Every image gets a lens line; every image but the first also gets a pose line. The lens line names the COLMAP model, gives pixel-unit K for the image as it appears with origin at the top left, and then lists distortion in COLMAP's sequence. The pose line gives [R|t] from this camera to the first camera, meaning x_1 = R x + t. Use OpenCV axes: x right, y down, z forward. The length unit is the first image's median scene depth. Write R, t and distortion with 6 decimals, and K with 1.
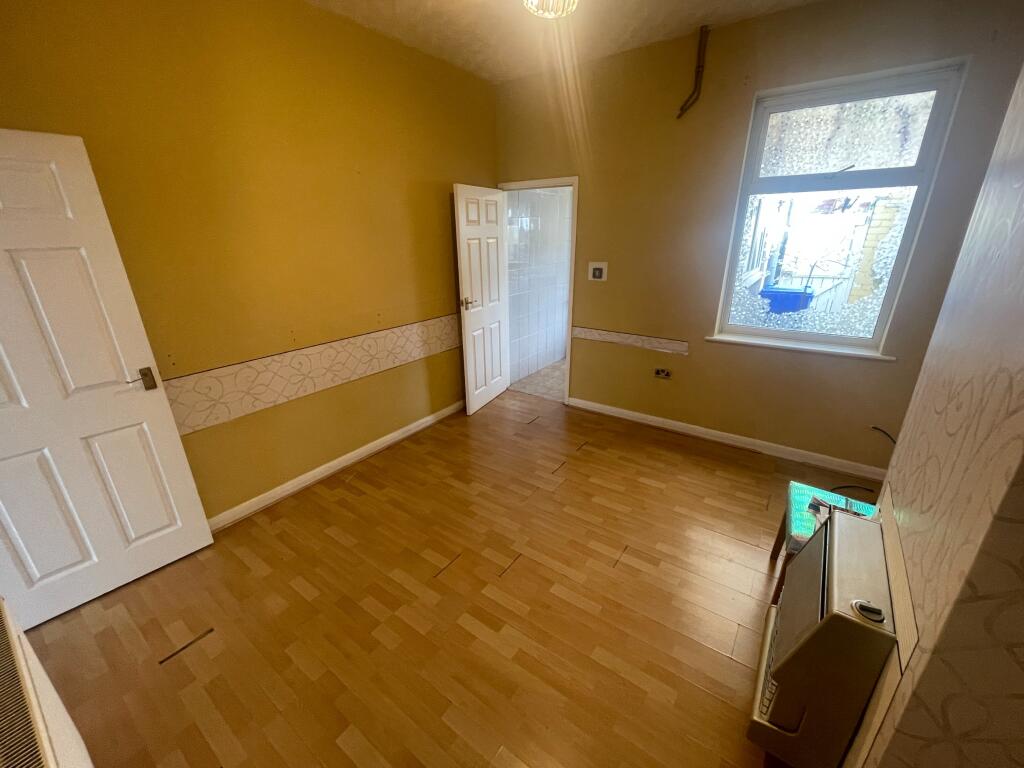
lens RADIAL K [[418.0, 0, 511.8], [0, 418.0, 389.0], [0, 0, 1]] dist [-0.001285, 0.000090]
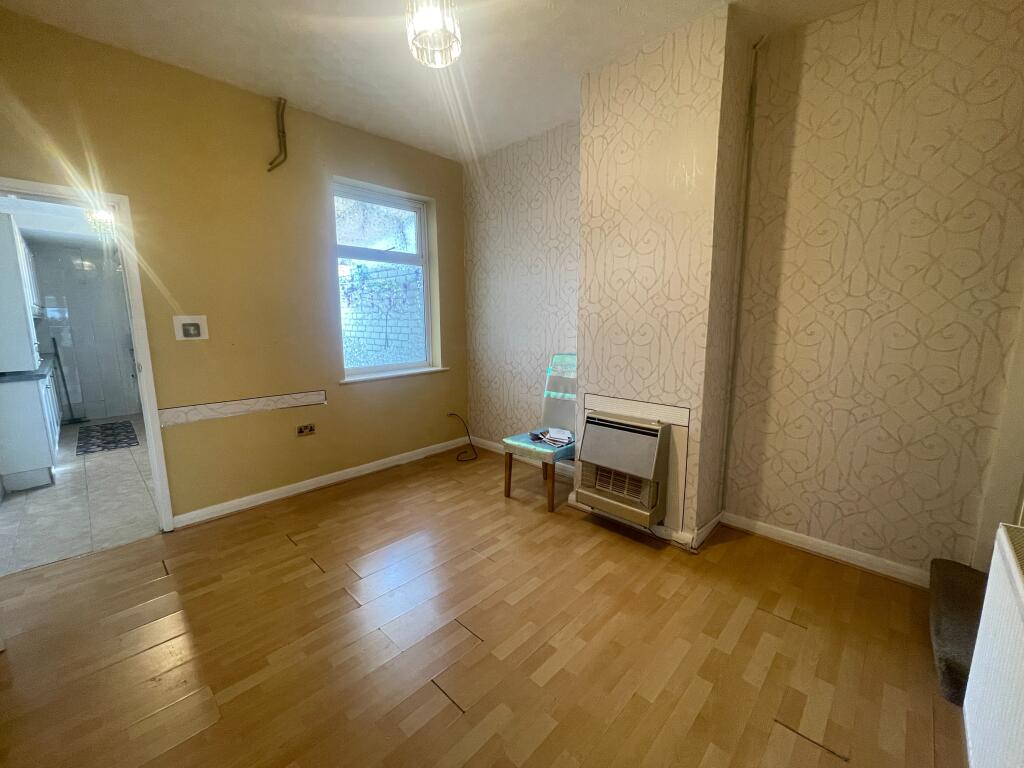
lens RADIAL K [[418.0, 0, 509.7], [0, 418.0, 382.2], [0, 0, 1]] dist [-0.001285, 0.000090]
pose [[0.146539, -0.141946, 0.978968, -0.498823], [0.352930, 0.932022, 0.082309, -0.056221], [-0.924103, 0.333446, 0.186675, 0.402269]]
